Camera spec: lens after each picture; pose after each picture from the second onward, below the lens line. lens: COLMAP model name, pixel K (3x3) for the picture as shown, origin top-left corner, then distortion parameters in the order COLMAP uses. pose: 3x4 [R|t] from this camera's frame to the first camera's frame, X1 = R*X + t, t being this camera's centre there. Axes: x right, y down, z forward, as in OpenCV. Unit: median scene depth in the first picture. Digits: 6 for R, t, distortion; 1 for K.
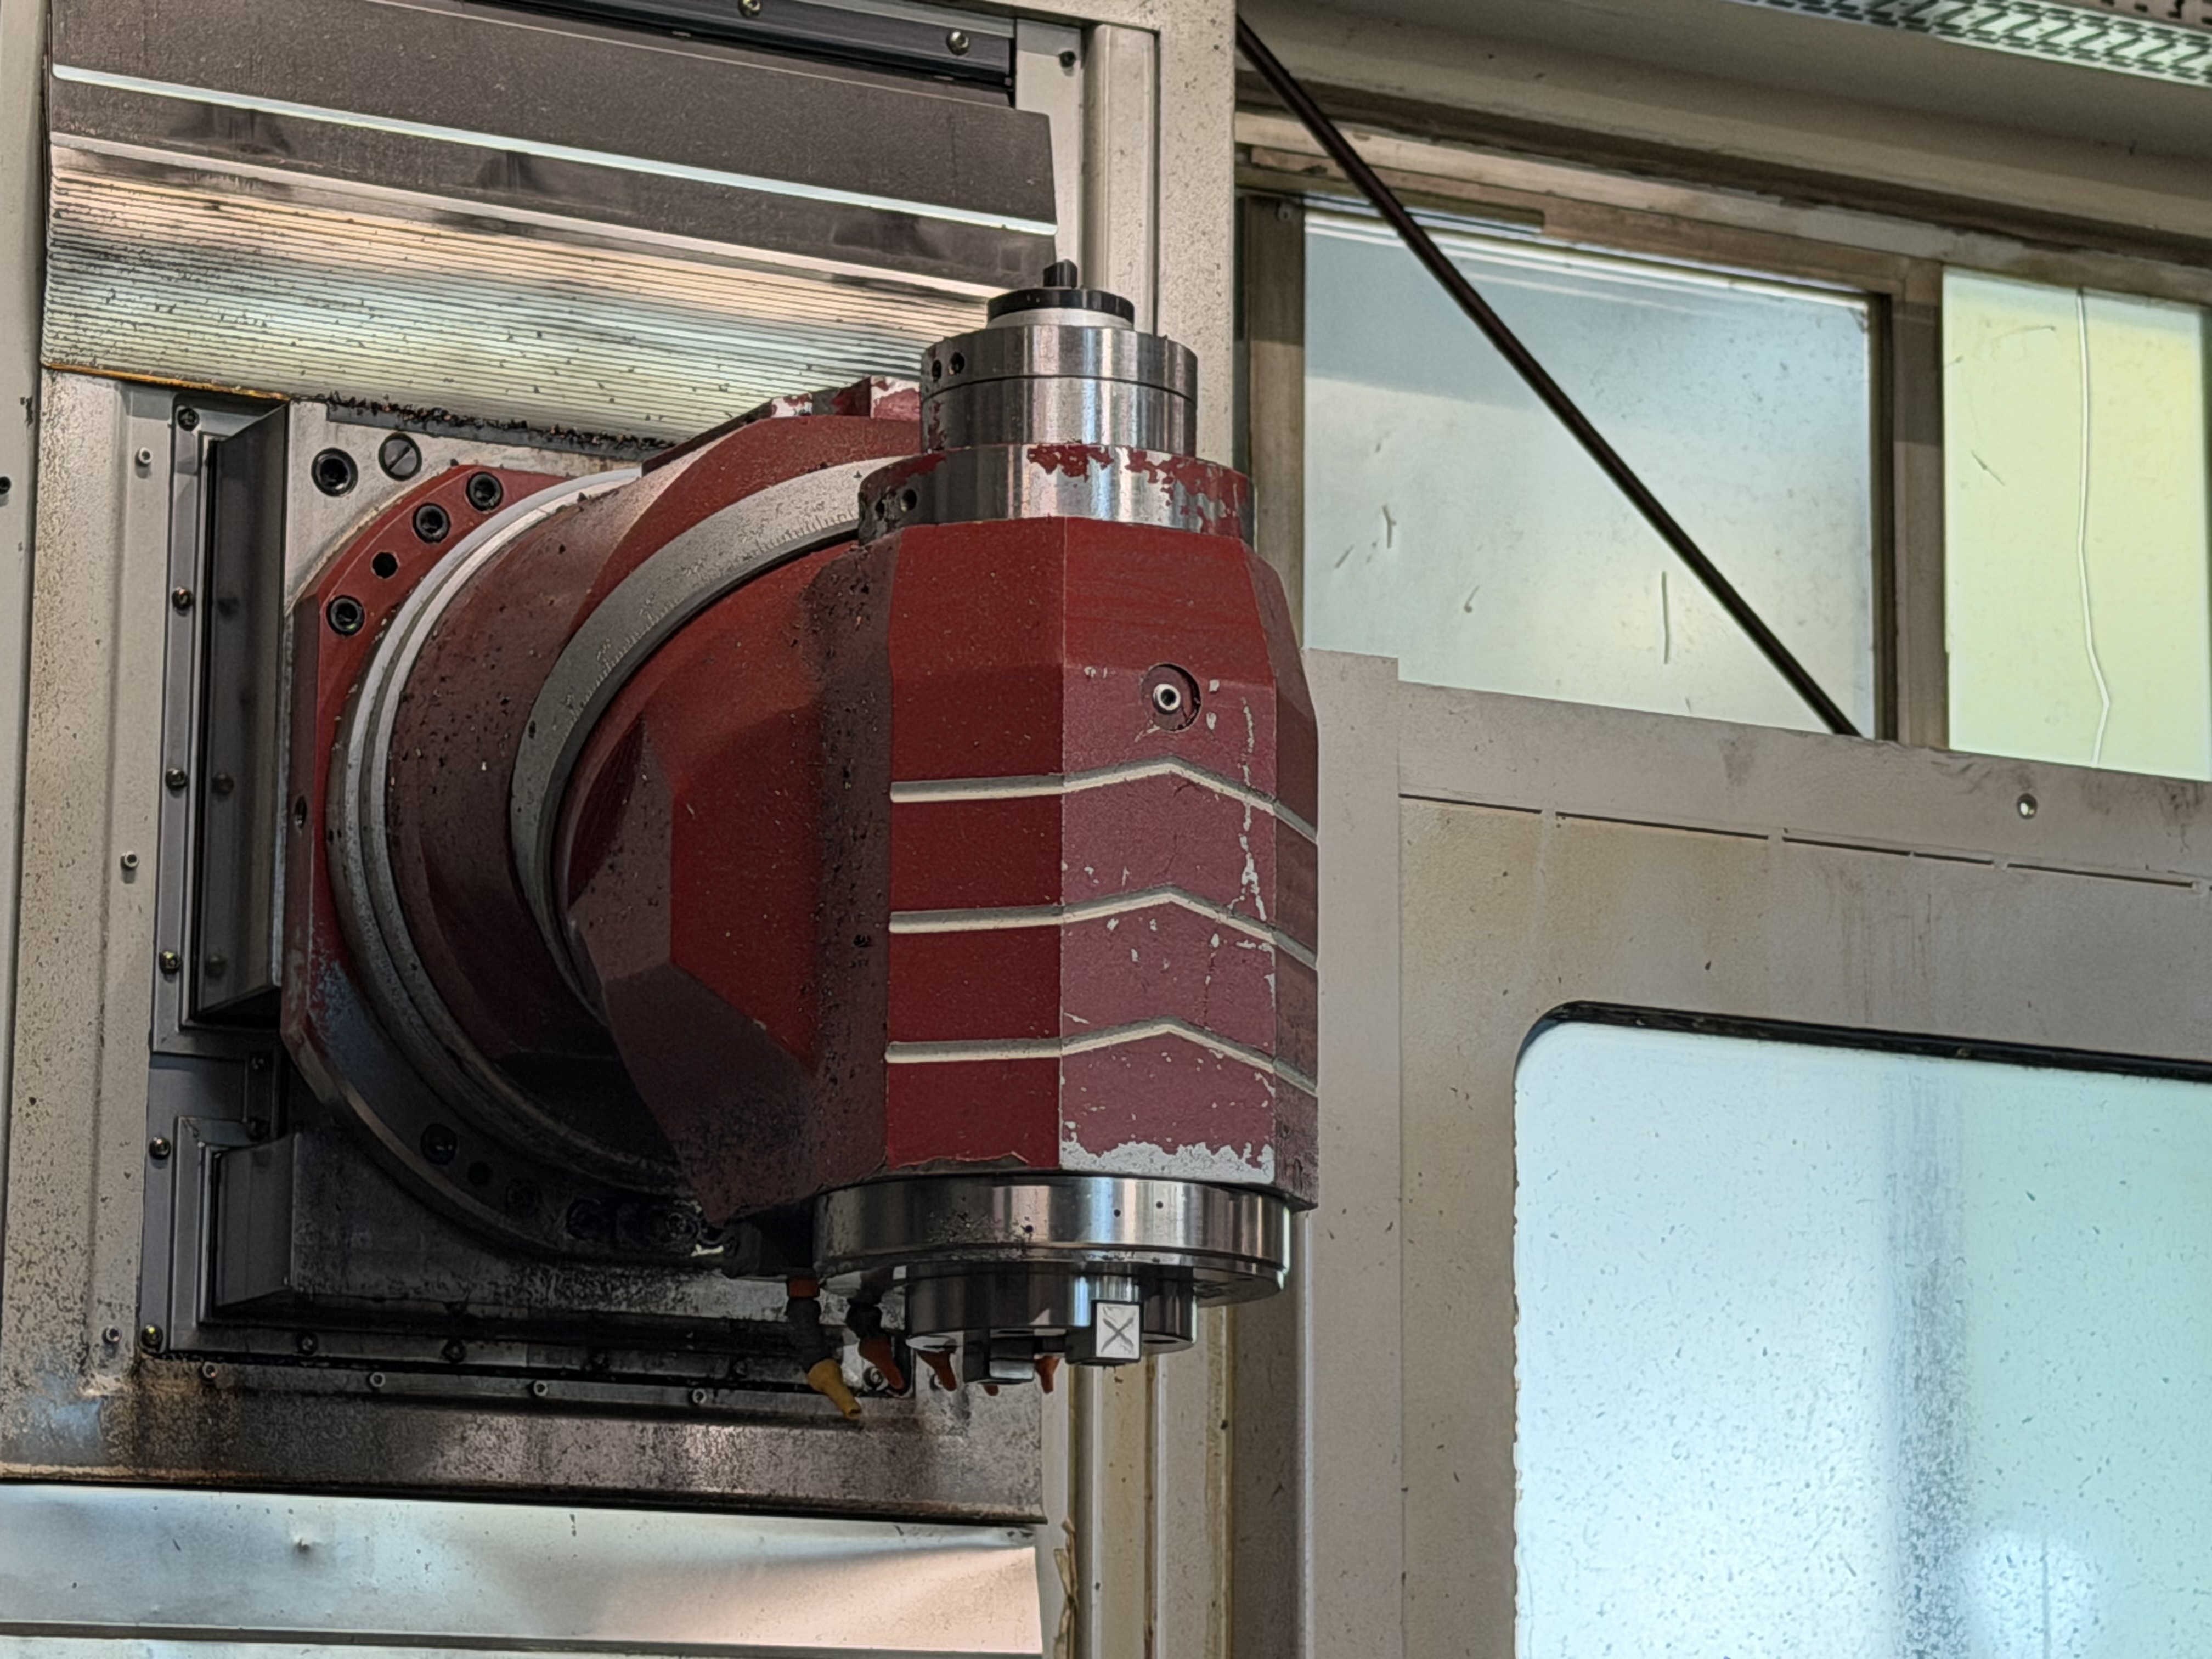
lens RADIAL K [[6461.9, 0, 1112.5], [0, 6461.9, 818.2], [0, 0, 1]] dist [0.170812, 0.000000]
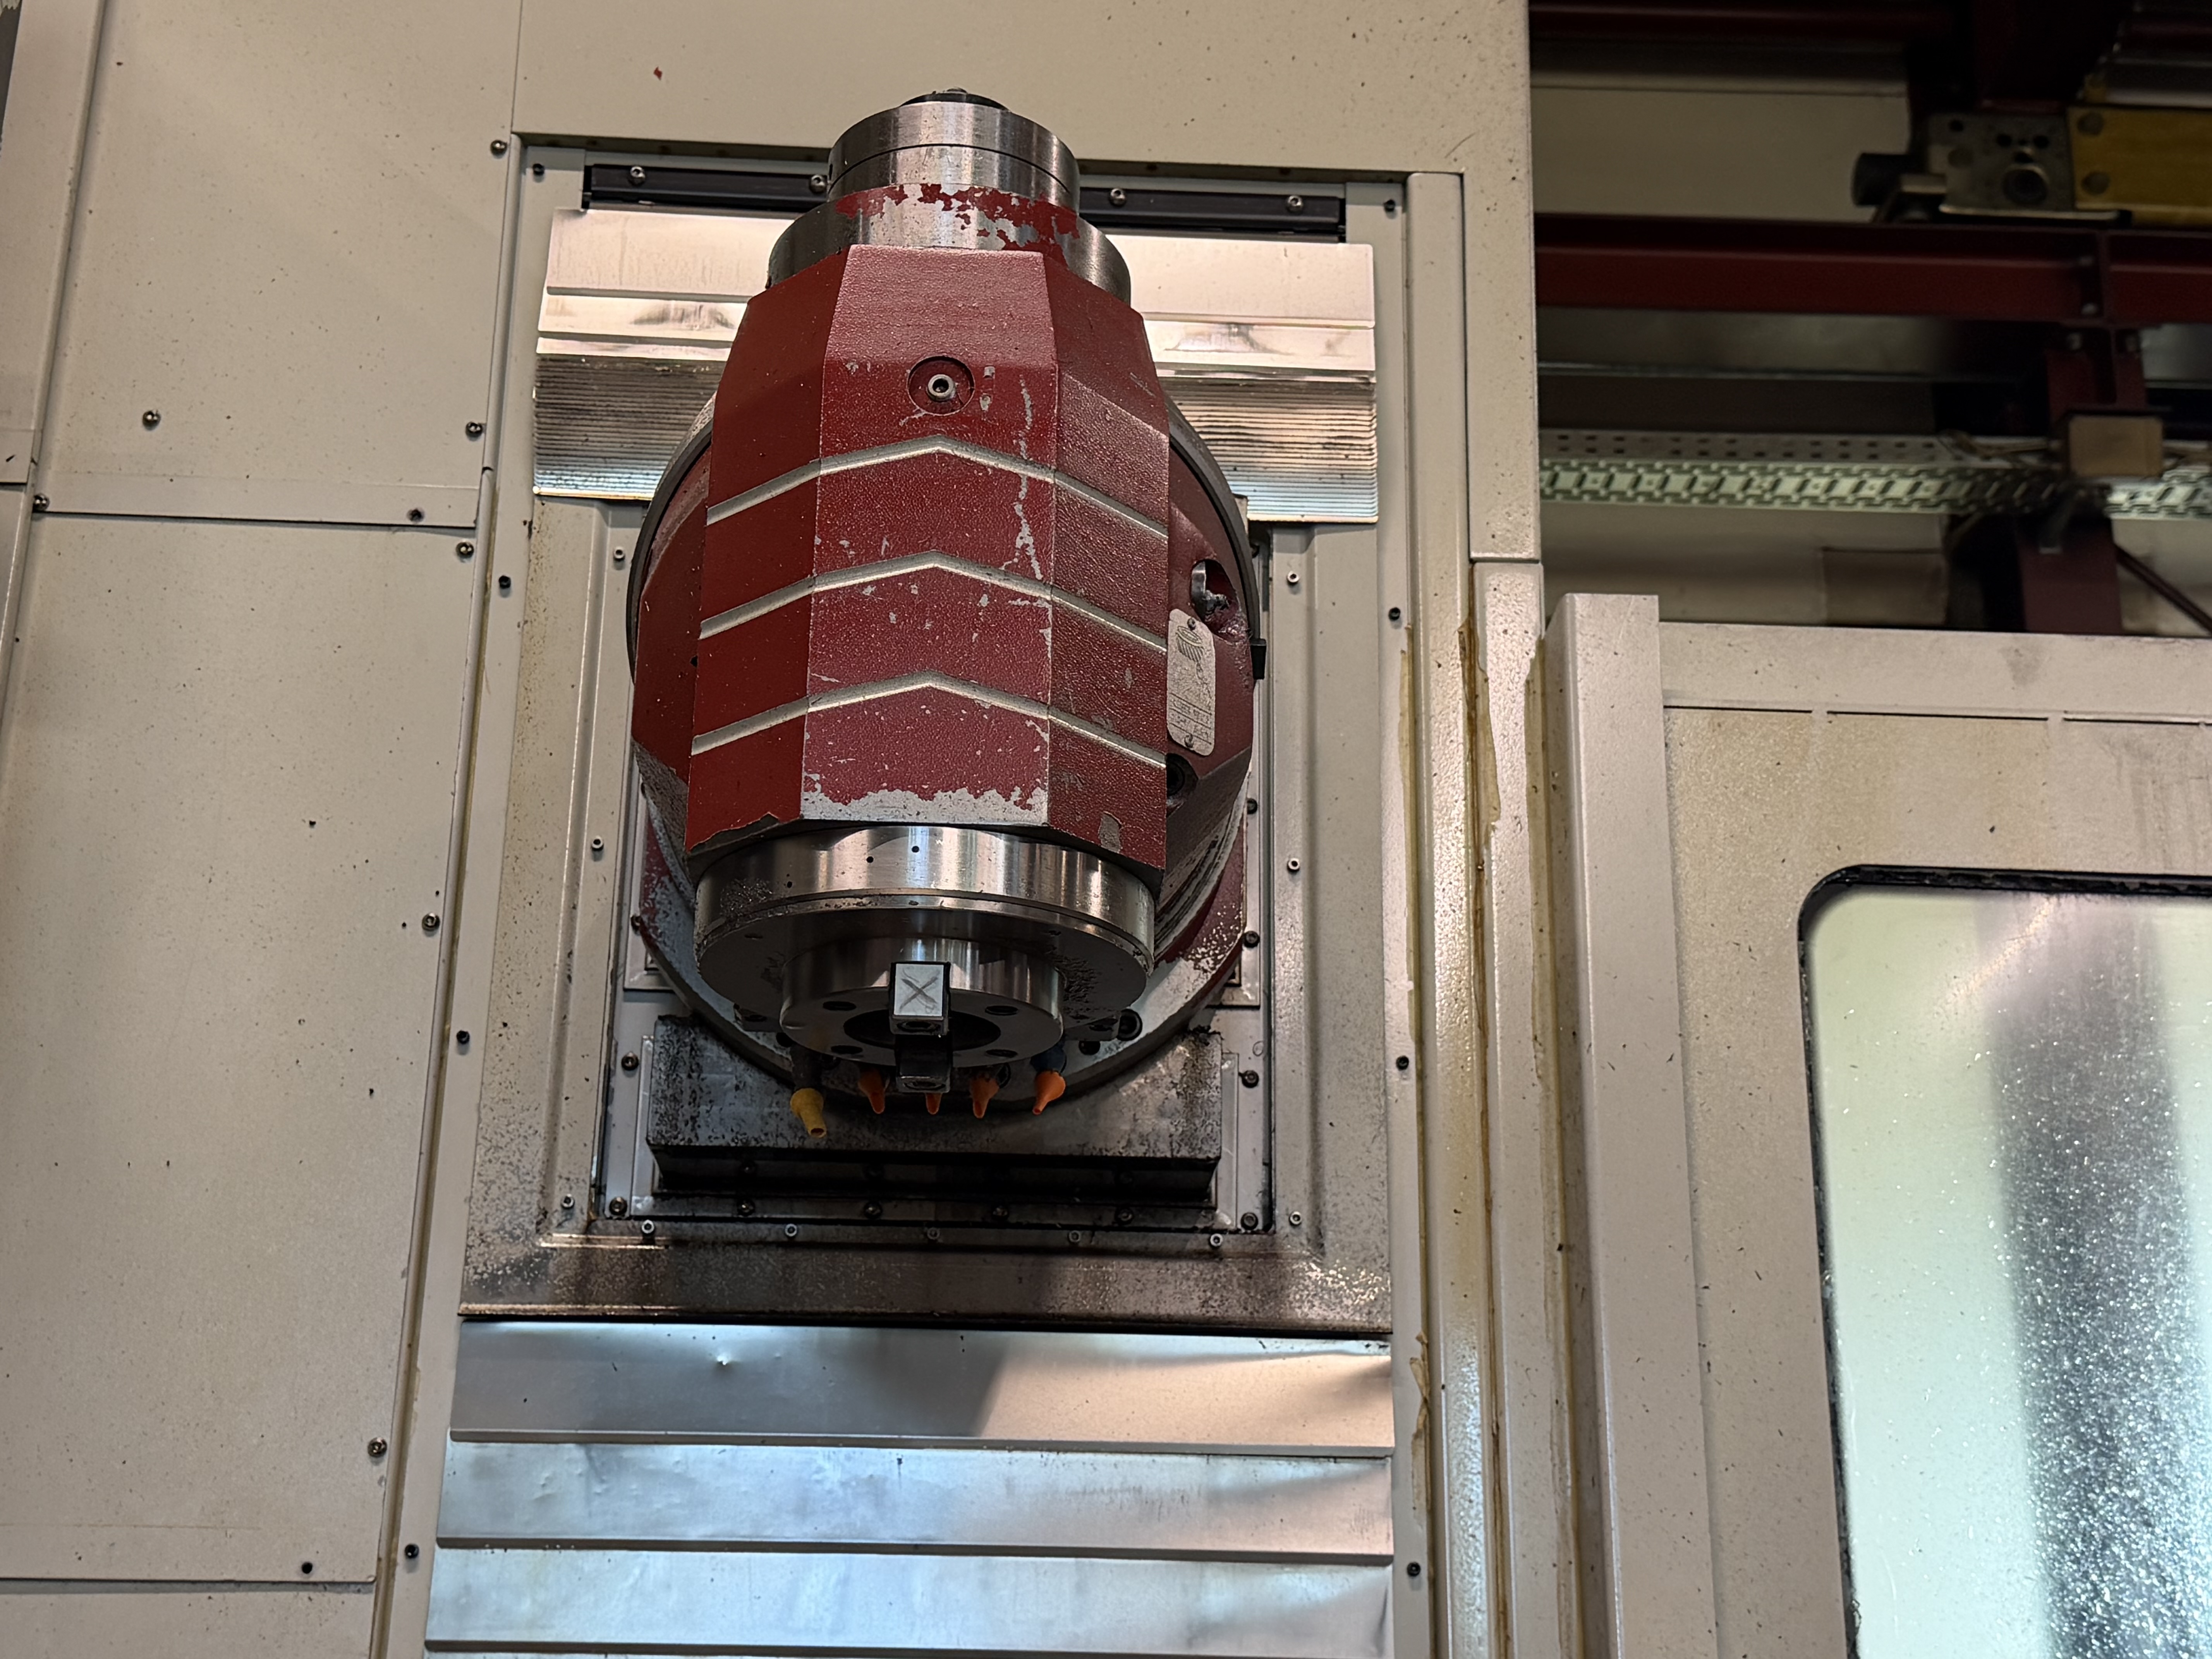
lens RADIAL K [[2982.1, 0, 1101.2], [0, 2982.1, 852.4], [0, 0, 1]] dist [0.129308, 0.000000]
pose [[0.898614, -0.138218, -0.416400, 0.192588], [0.069664, 0.981990, -0.175619, 0.122597], [0.433175, 0.128805, 0.892059, 0.514079]]
